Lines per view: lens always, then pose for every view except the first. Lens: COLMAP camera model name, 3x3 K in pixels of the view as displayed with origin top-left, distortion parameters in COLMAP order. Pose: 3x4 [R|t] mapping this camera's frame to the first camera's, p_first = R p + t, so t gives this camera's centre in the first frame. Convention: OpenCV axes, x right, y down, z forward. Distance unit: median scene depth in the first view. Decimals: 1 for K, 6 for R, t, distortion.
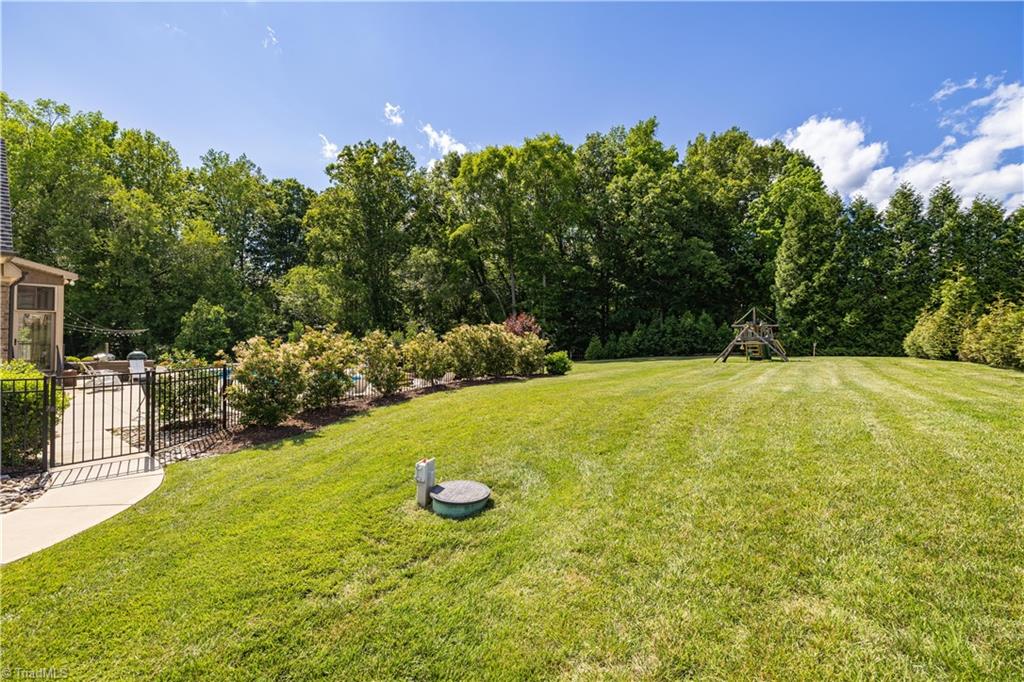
lens RADIAL K [[428.8, 0, 508.4], [0, 428.8, 334.6], [0, 0, 1]] dist [0.001986, -0.000096]
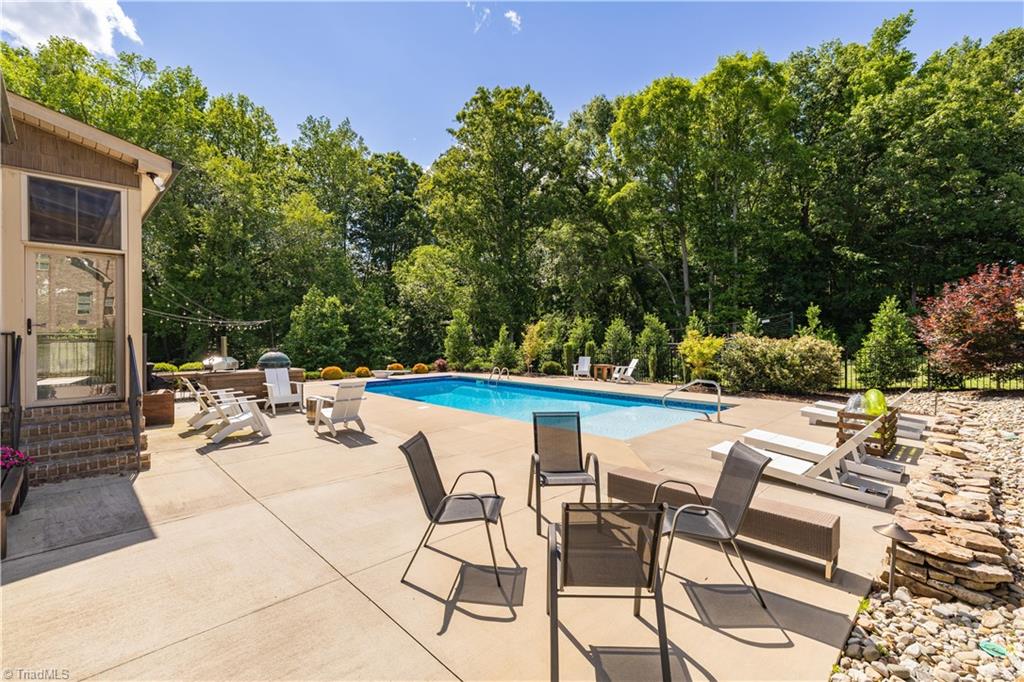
lens RADIAL K [[442.0, 0, 524.5], [0, 442.0, 339.2], [0, 0, 1]] dist [0.008308, 0.000126]
pose [[0.993258, -0.015939, -0.114826, -0.220717], [0.016772, 0.999840, 0.006294, 0.011031], [0.114707, -0.008178, 0.993366, 0.218959]]
